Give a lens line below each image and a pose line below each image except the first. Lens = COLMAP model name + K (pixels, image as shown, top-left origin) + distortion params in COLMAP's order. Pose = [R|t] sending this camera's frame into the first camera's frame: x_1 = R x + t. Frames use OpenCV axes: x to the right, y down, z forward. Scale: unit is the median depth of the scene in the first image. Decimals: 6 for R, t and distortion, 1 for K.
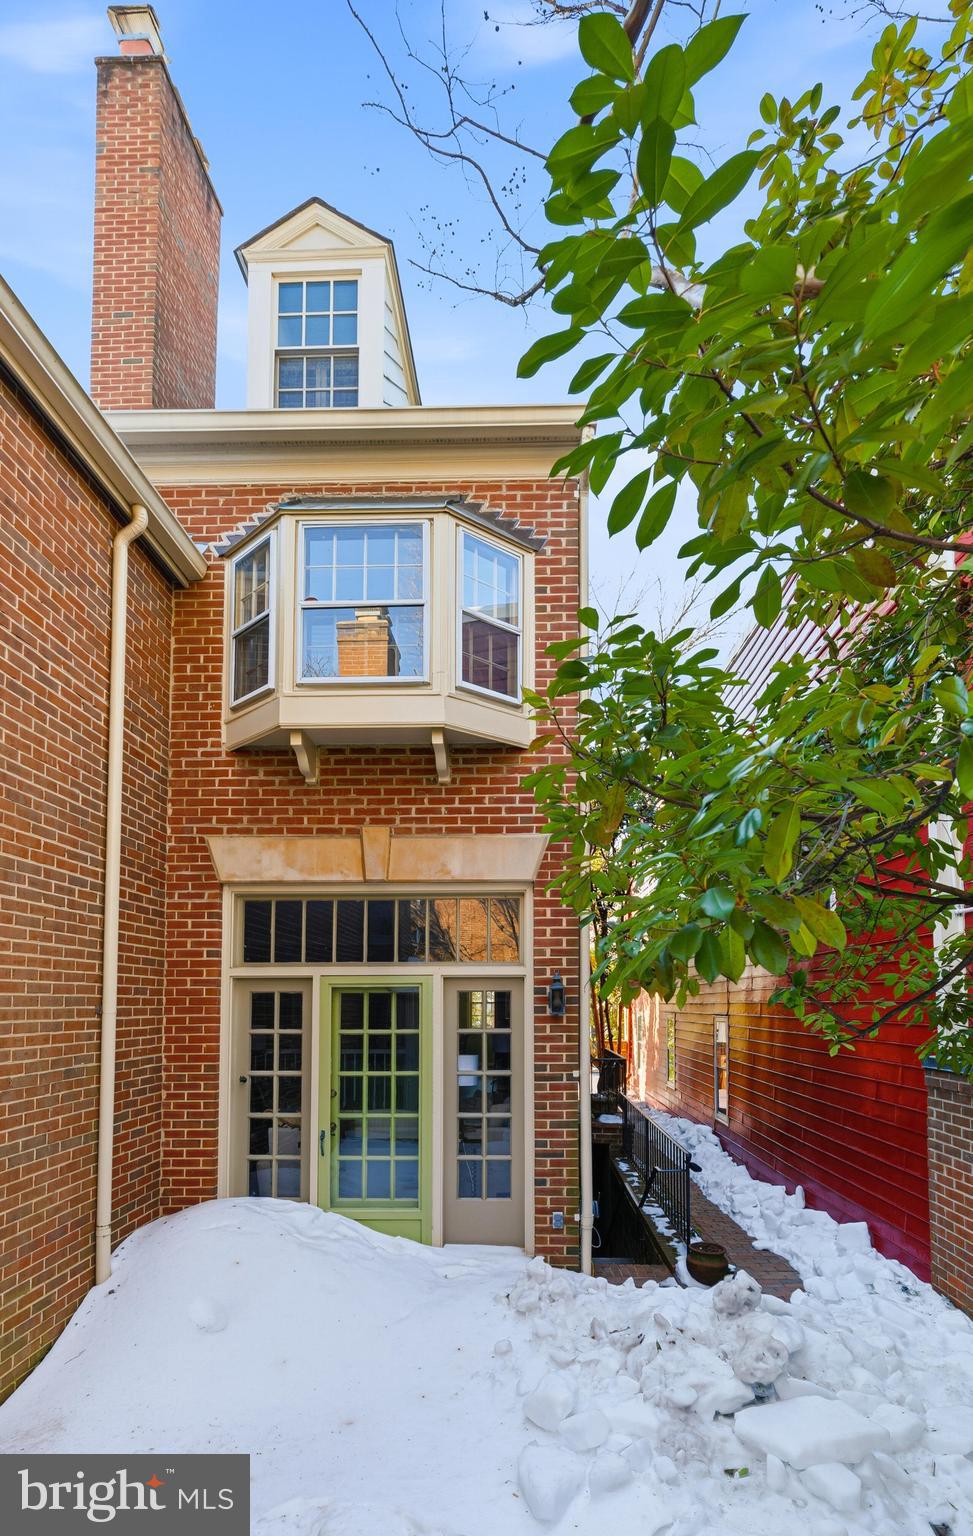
lens RADIAL K [[768.7, 0, 514.3], [0, 768.7, 811.0], [0, 0, 1]] dist [-0.000010, 0.001949]
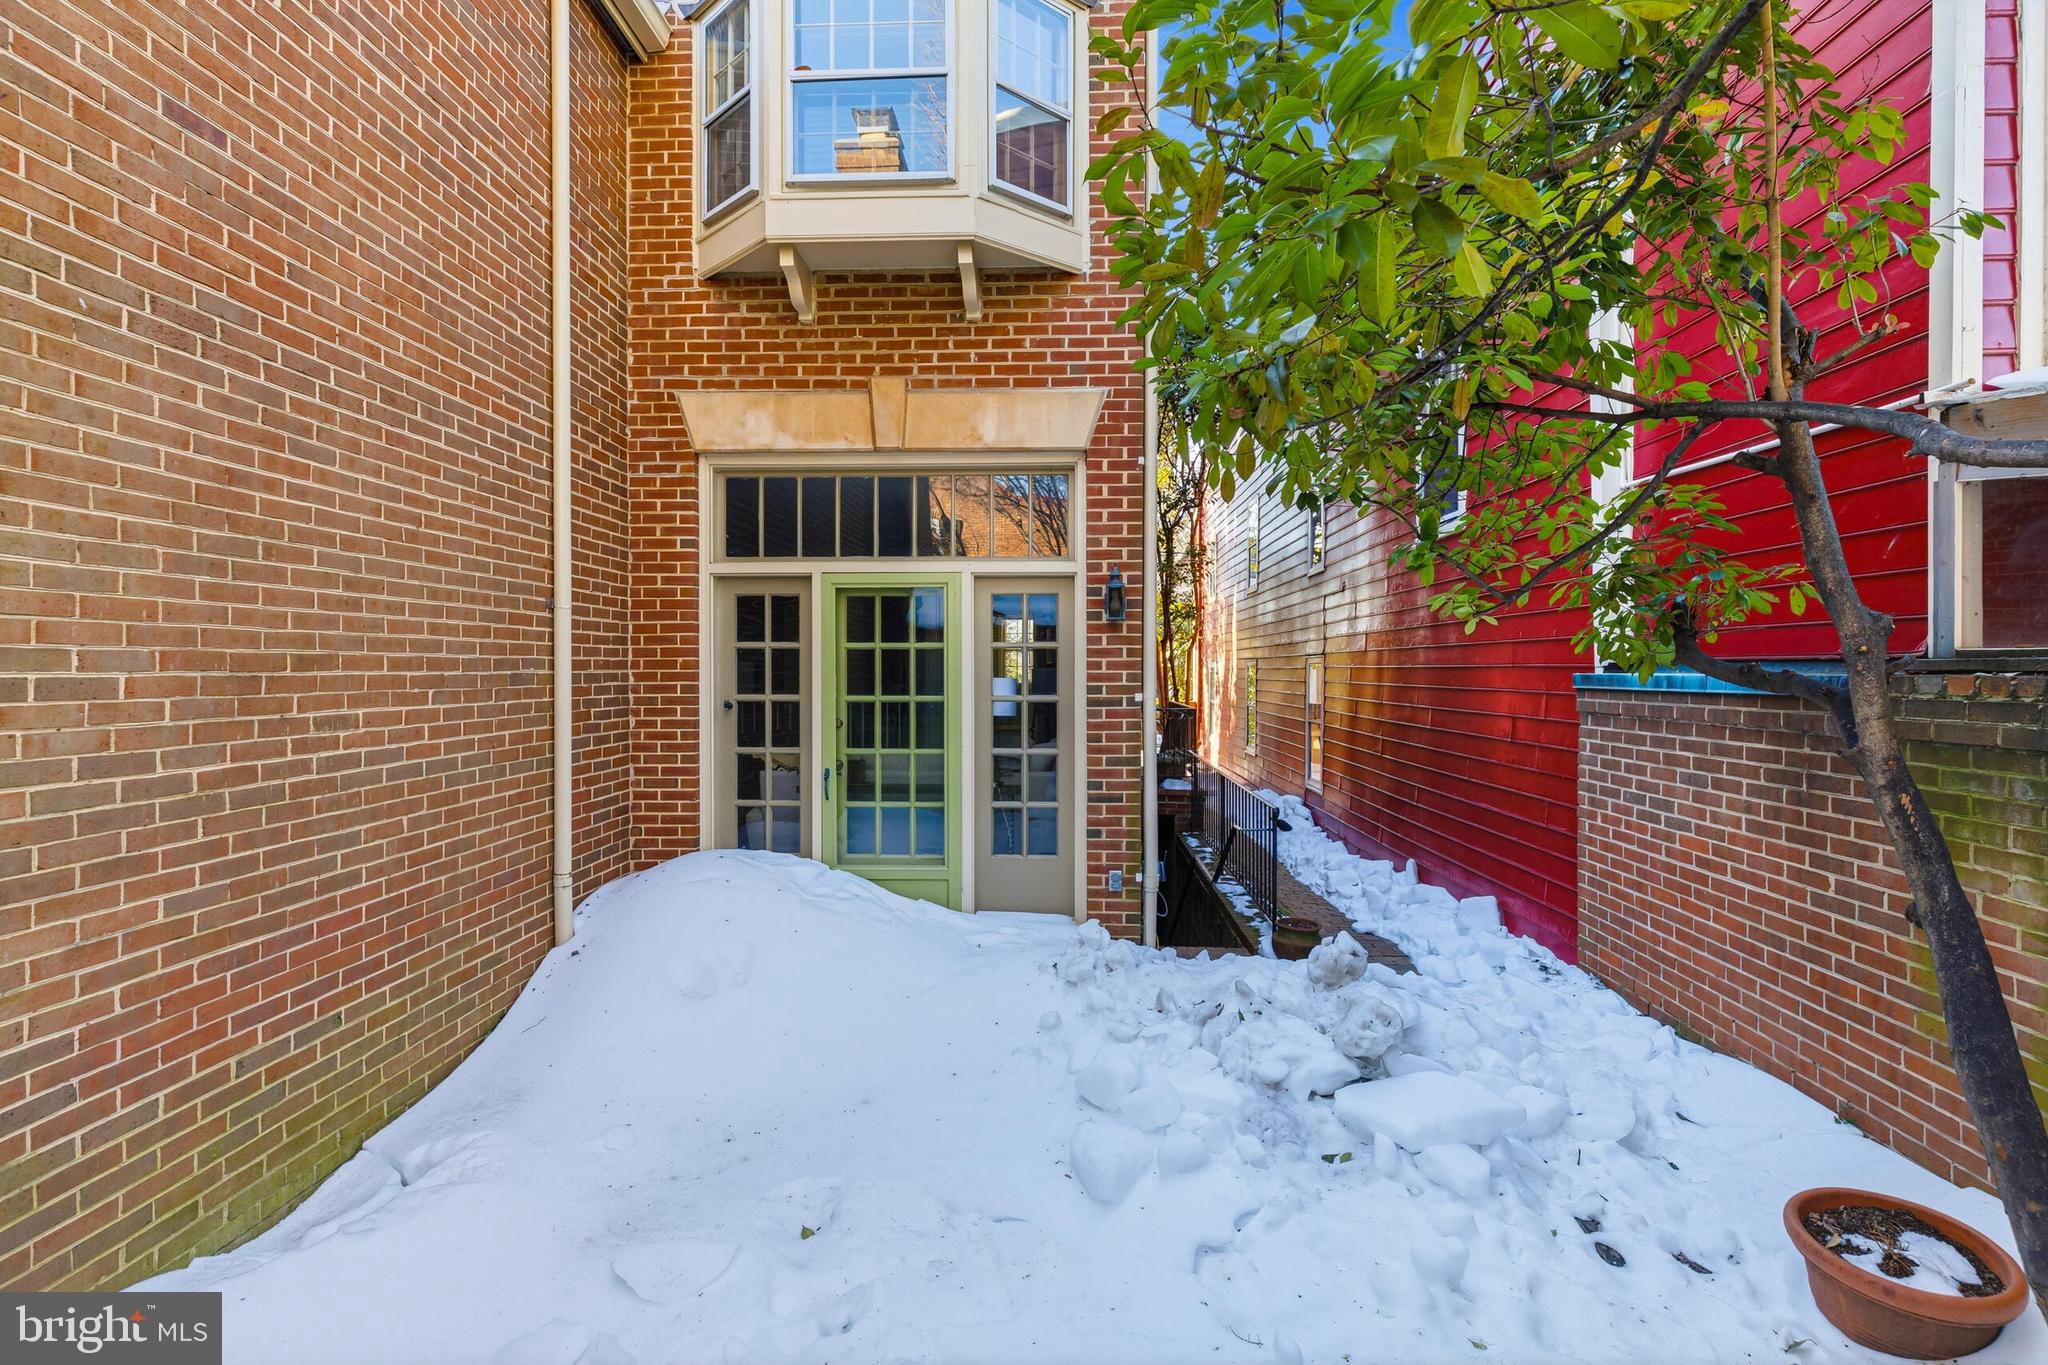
lens RADIAL K [[916.4, 0, 1017.7], [0, 916.4, 679.8], [0, 0, 1]] dist [0.002488, -0.001144]
pose [[0.999808, -0.003665, -0.019237, -0.029001], [0.004596, 0.998810, 0.048558, 0.286410], [0.019036, -0.048637, 0.998635, 0.040647]]
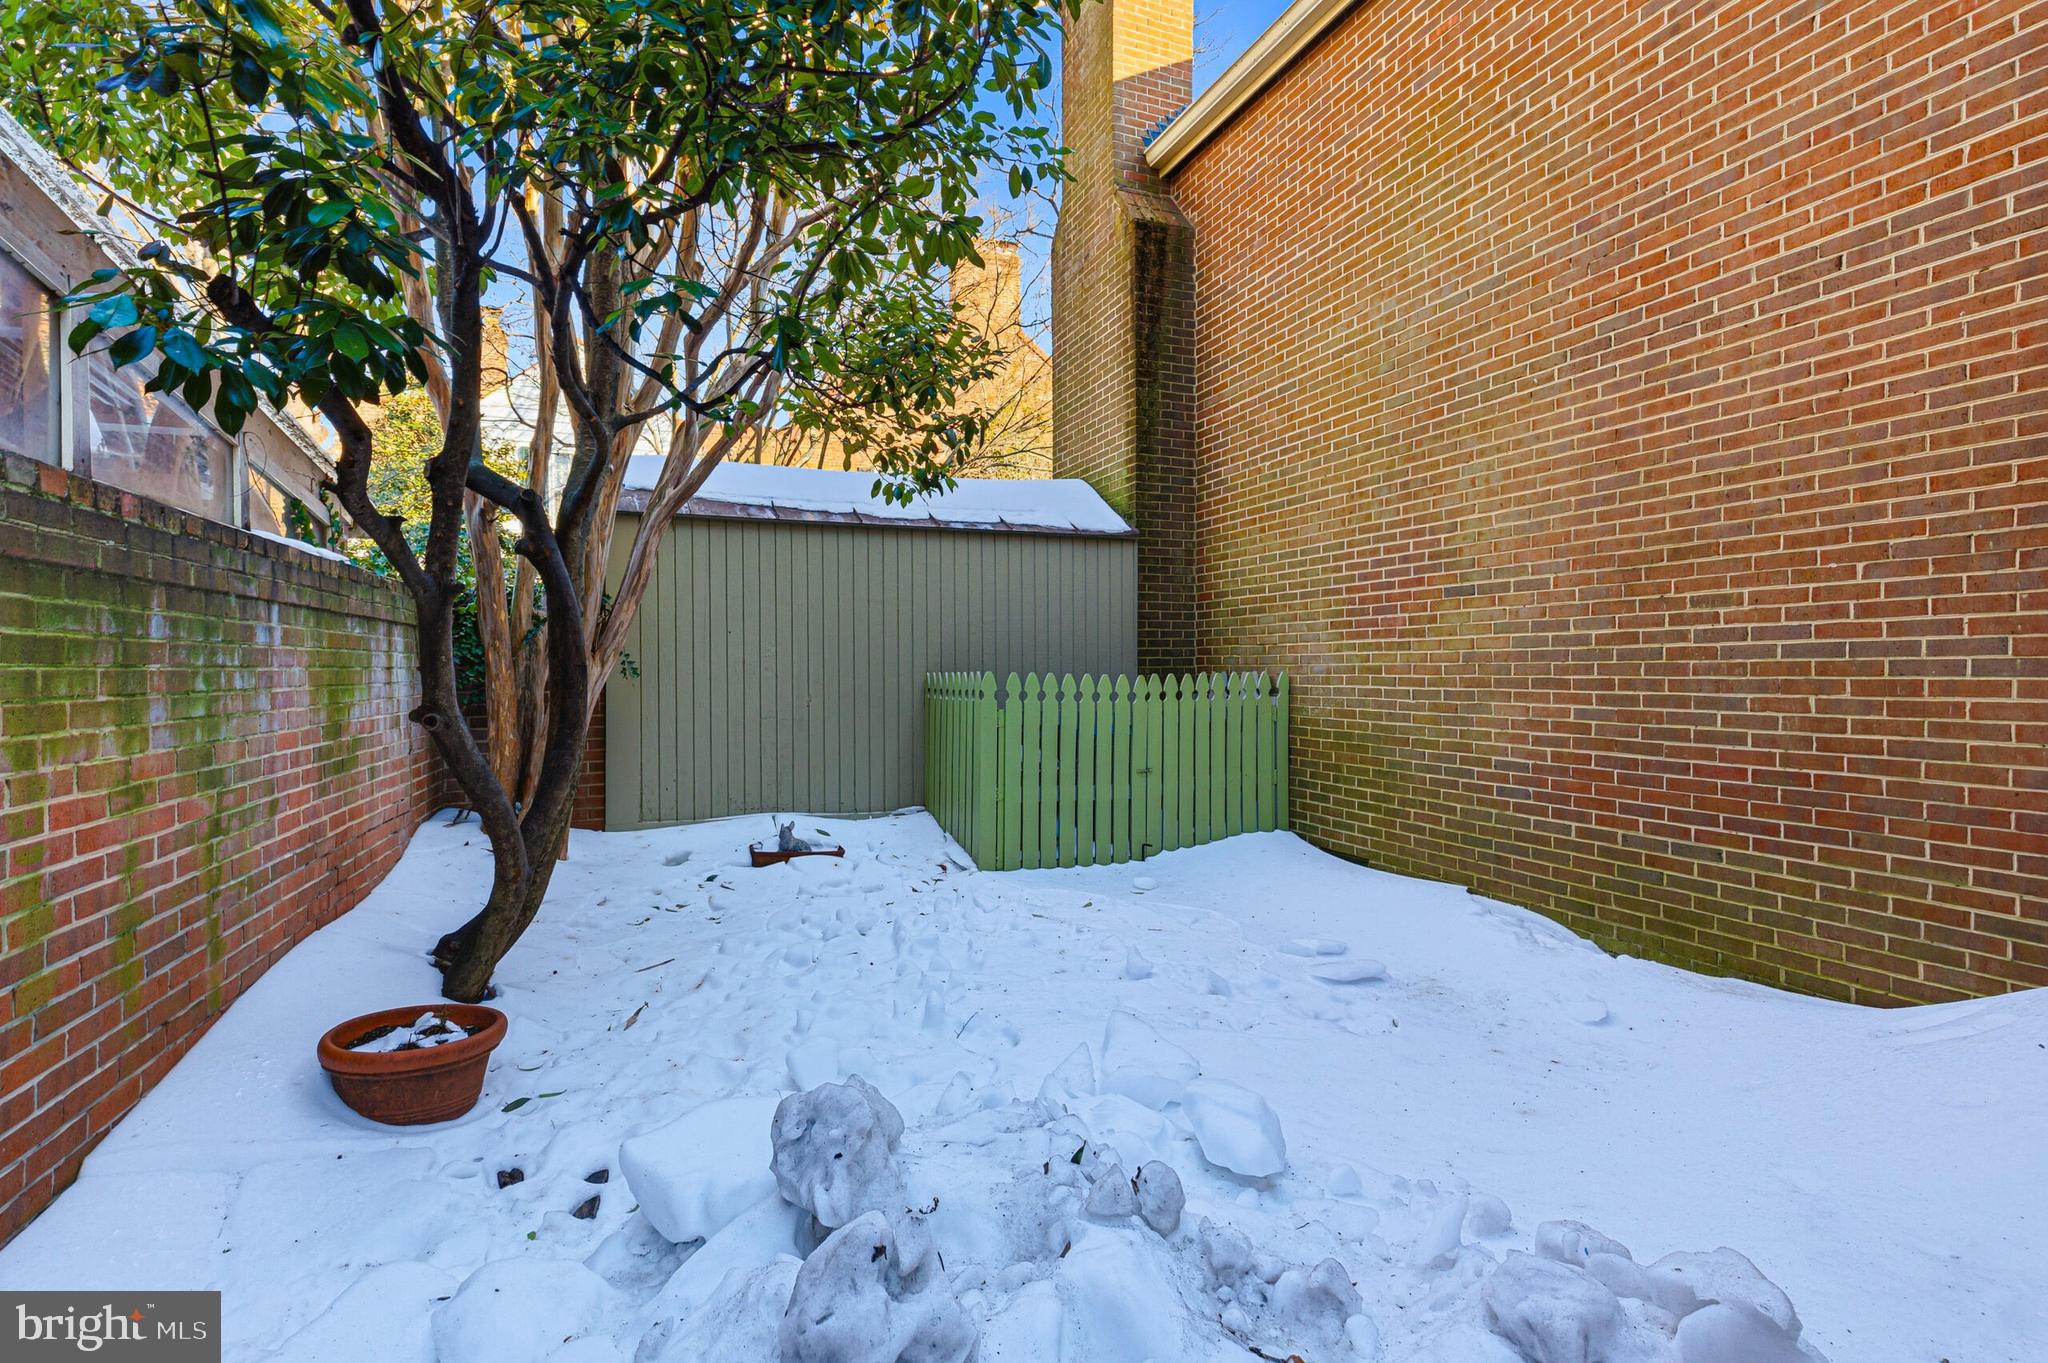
lens RADIAL K [[916.4, 0, 1017.4], [0, 916.4, 680.2], [0, 0, 1]] dist [0.002488, -0.001144]
pose [[-0.910769, 0.005391, -0.412880, 0.364105], [0.015523, 0.999655, -0.021191, 0.436245], [0.412623, -0.025709, -0.910539, 1.271189]]
